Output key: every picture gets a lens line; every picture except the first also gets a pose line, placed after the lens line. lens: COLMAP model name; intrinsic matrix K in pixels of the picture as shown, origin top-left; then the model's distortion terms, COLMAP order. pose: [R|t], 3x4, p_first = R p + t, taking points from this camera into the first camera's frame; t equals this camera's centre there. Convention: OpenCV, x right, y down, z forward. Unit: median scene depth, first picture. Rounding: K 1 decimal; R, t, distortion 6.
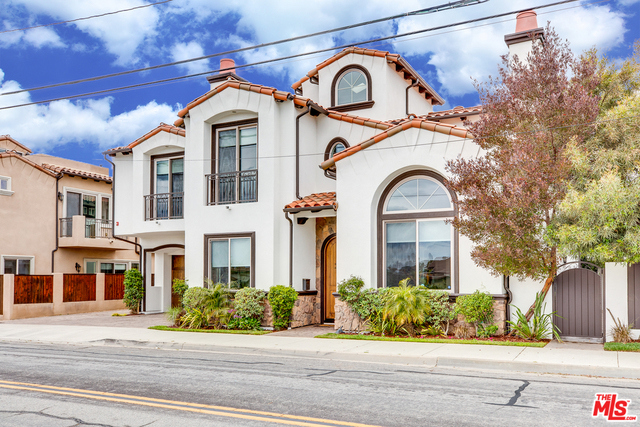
lens RADIAL K [[532.1, 0, 320.1], [0, 532.1, 213.2], [0, 0, 1]] dist [-0.003961, -0.001147]
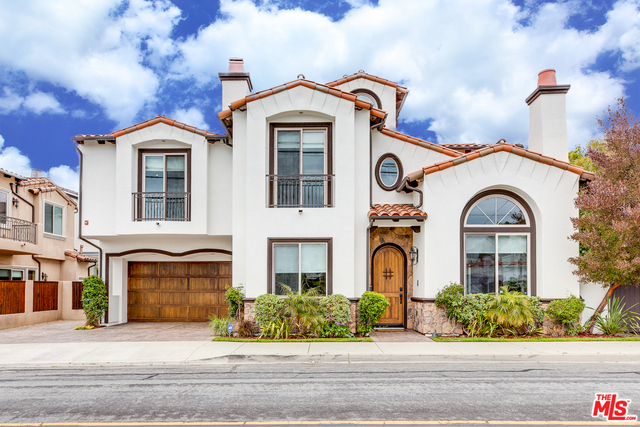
lens RADIAL K [[445.1, 0, 320.6], [0, 445.1, 243.3], [0, 0, 1]] dist [0.007007, 0.002601]
pose [[0.906847, 0.046047, 0.418937, -0.470210], [-0.053113, 0.998575, 0.005213, 0.040908], [-0.418100, -0.026979, 0.908000, 0.255432]]
